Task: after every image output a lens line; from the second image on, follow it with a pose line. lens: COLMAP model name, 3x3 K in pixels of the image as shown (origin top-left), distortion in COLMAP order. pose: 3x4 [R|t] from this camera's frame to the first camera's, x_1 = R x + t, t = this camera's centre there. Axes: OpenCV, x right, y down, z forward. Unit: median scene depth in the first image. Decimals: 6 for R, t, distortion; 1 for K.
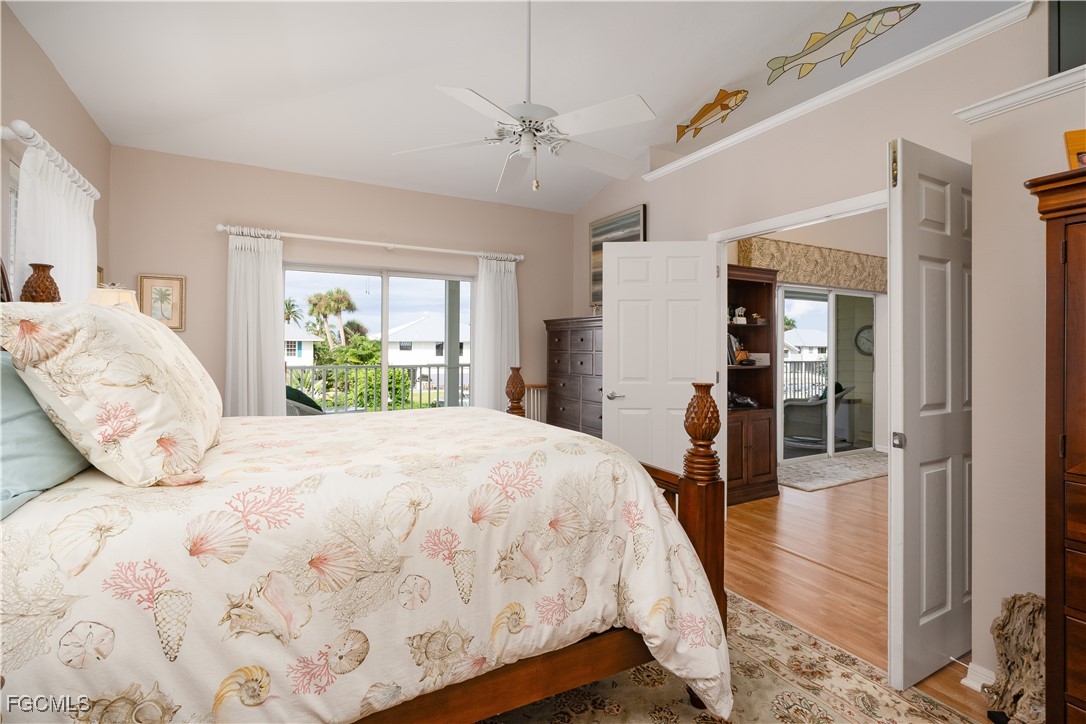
lens RADIAL K [[500.4, 0, 536.8], [0, 500.4, 355.0], [0, 0, 1]] dist [0.000338, -0.000488]
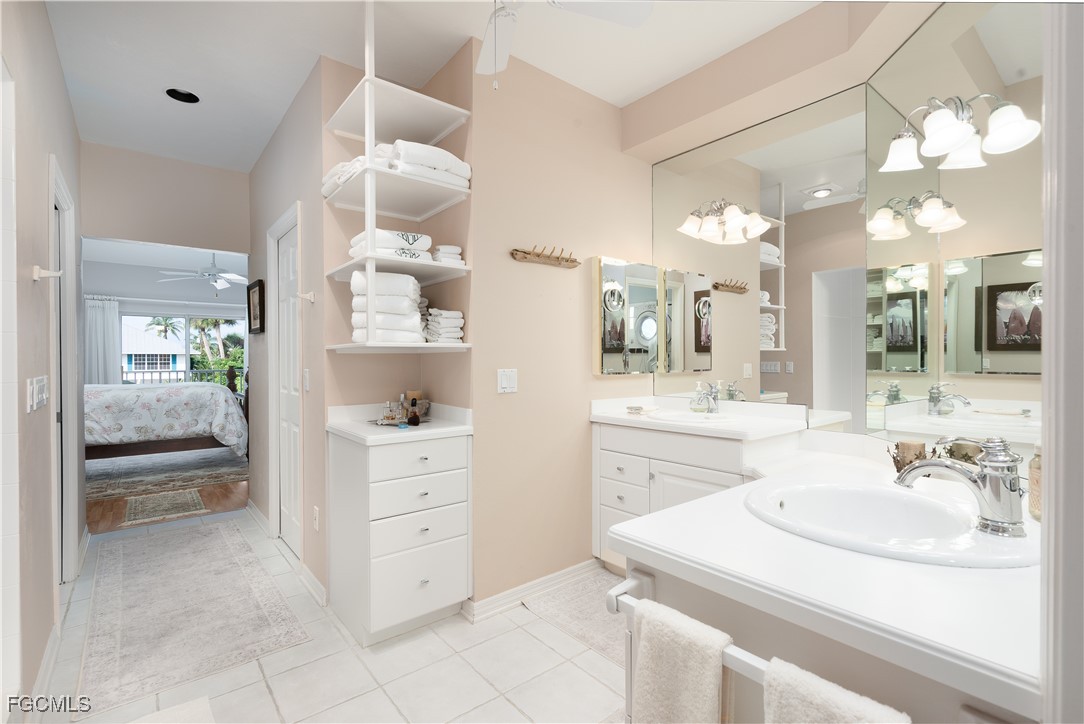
lens RADIAL K [[499.5, 0, 550.1], [0, 499.5, 366.2], [0, 0, 1]] dist [0.000338, -0.000488]
pose [[0.982237, -0.012818, 0.187208, 0.080758], [0.012680, 0.999918, 0.001935, 0.003451], [-0.187217, 0.000473, 0.982318, -0.126963]]
